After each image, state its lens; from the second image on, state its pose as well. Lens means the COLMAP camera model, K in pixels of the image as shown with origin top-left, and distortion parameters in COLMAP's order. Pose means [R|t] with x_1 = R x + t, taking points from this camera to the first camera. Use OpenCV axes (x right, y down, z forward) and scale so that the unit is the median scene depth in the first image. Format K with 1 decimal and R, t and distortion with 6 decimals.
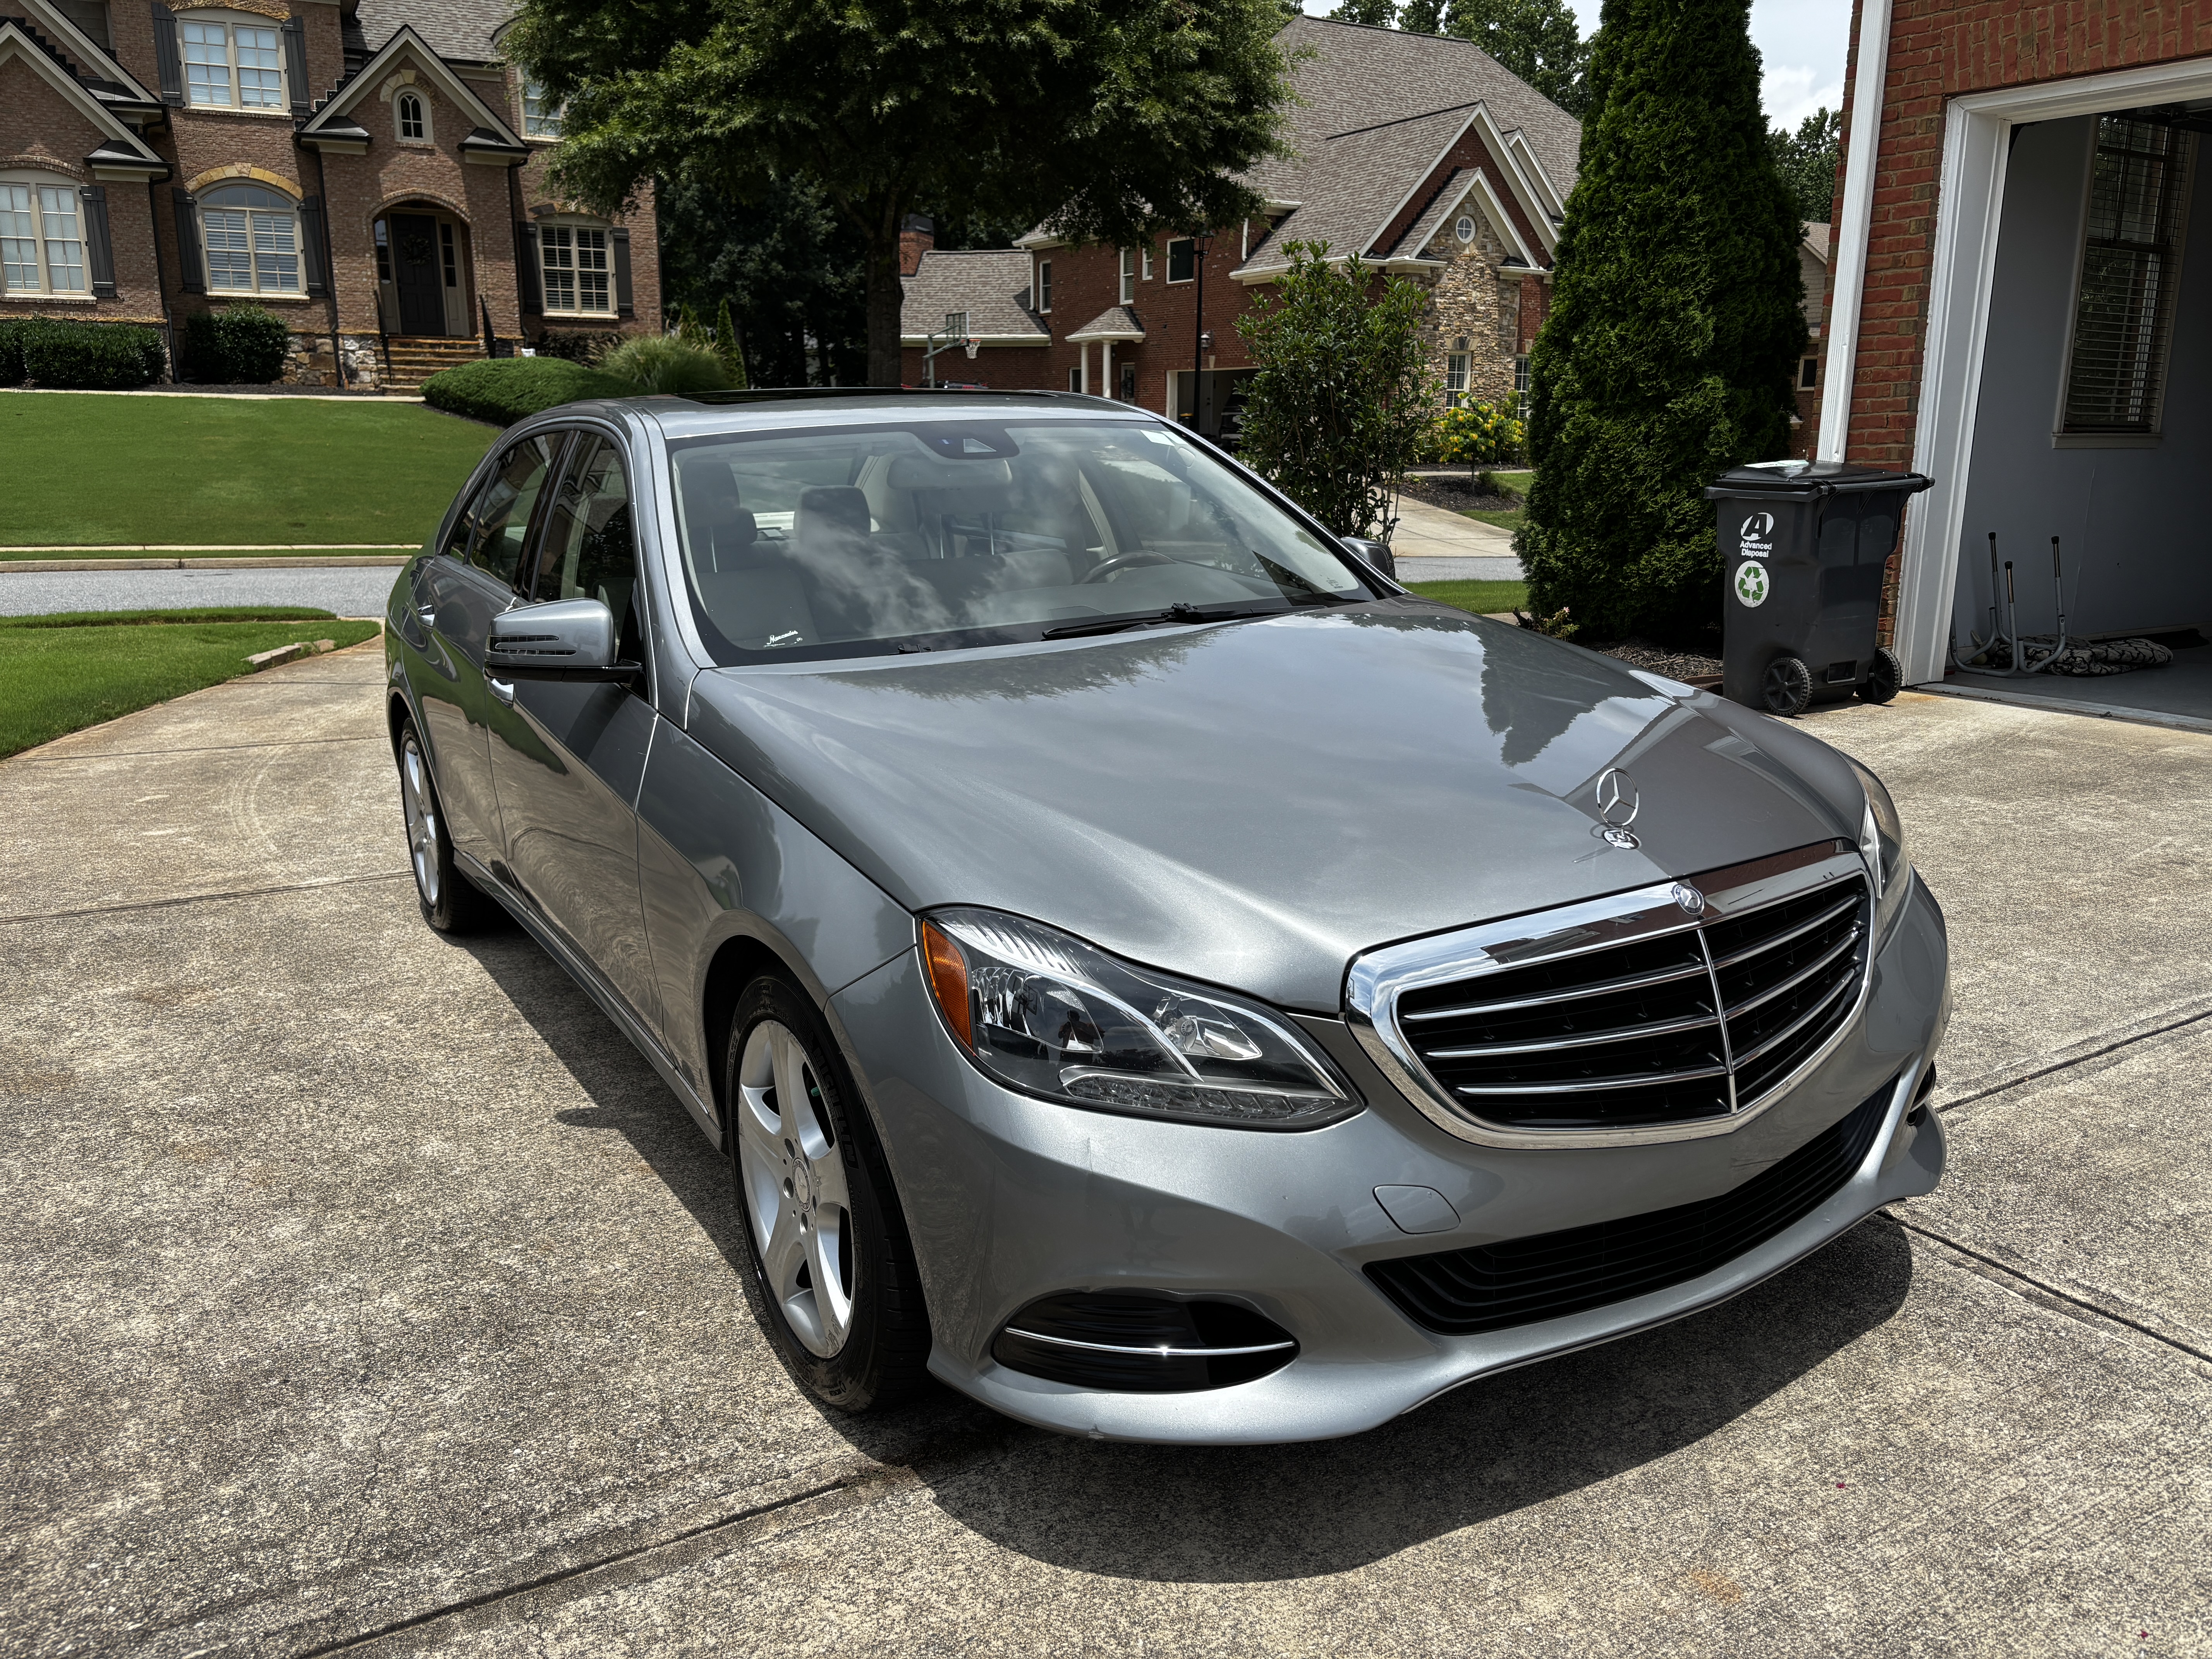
lens RADIAL K [[1616.9, 0, 1106.3], [0, 1616.9, 763.3], [0, 0, 1]] dist [0.056669, -0.048819]
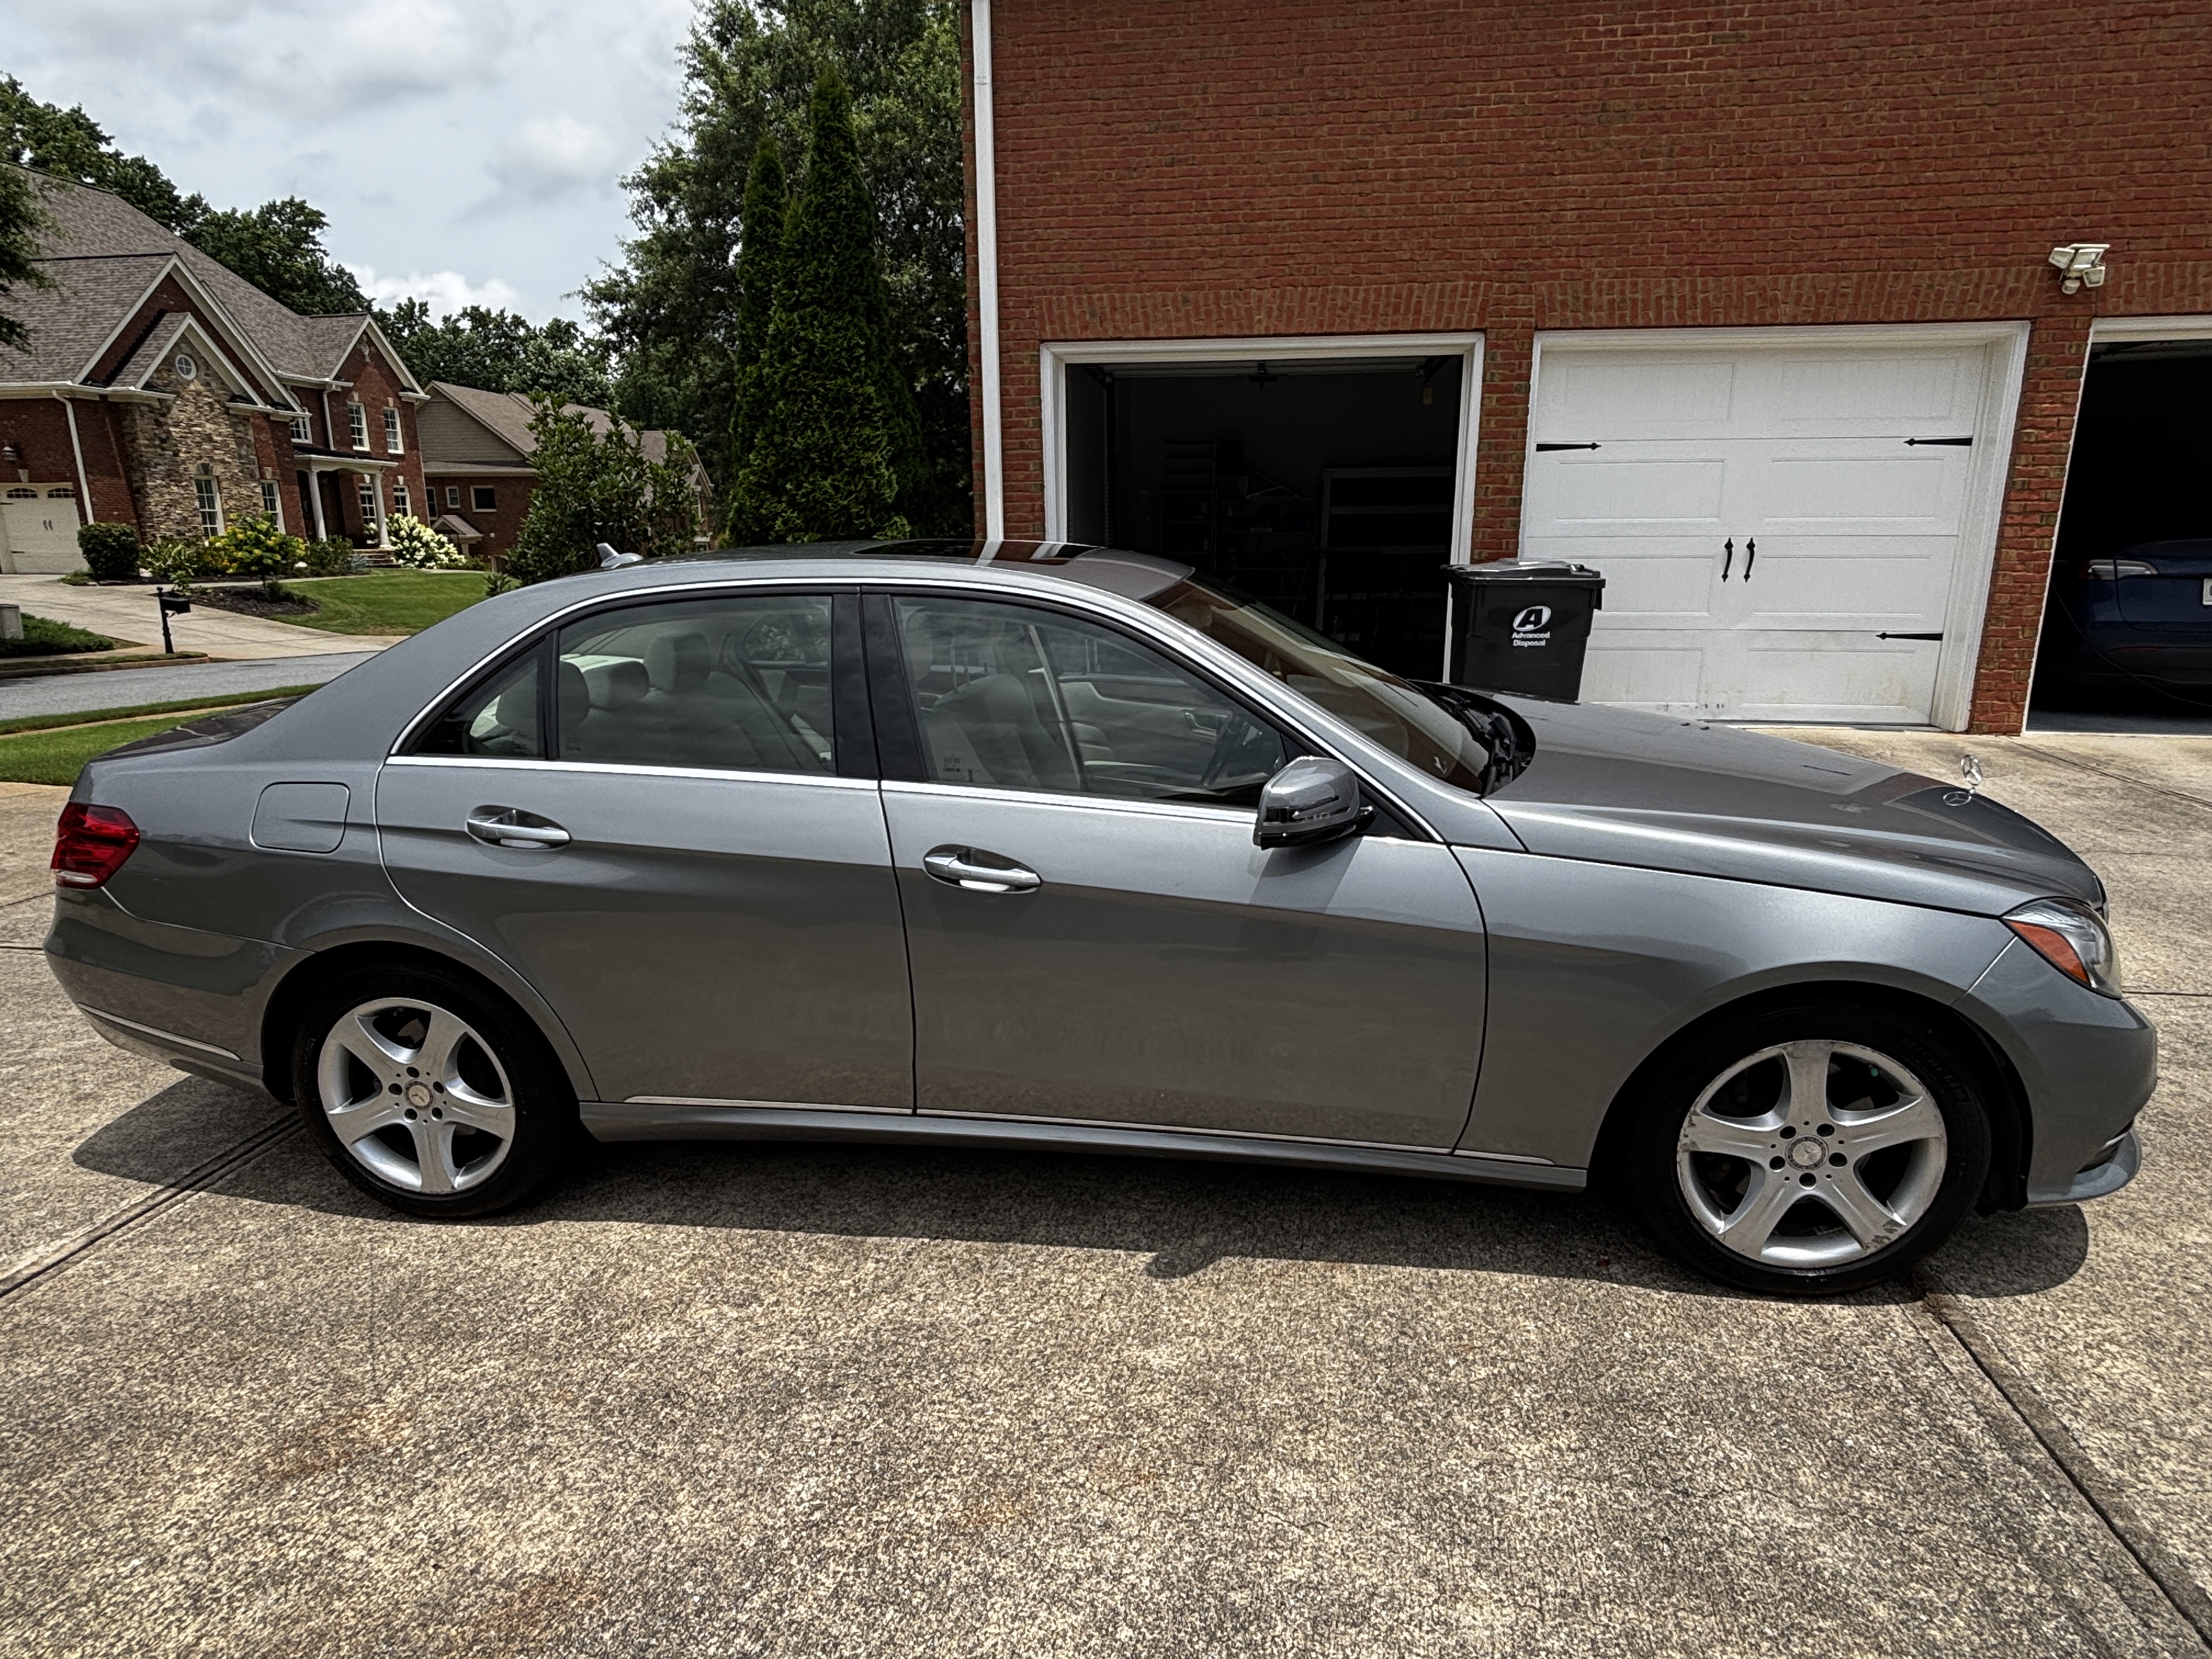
lens RADIAL K [[1152.9, 0, 1106.0], [0, 1152.9, 829.5], [0, 0, 1]] dist [0.015620, -0.011124]
pose [[0.655328, -0.192727, 0.730343, -0.299751], [0.162591, 0.980227, 0.112776, -0.051300], [-0.737638, 0.044842, 0.673706, 0.191202]]
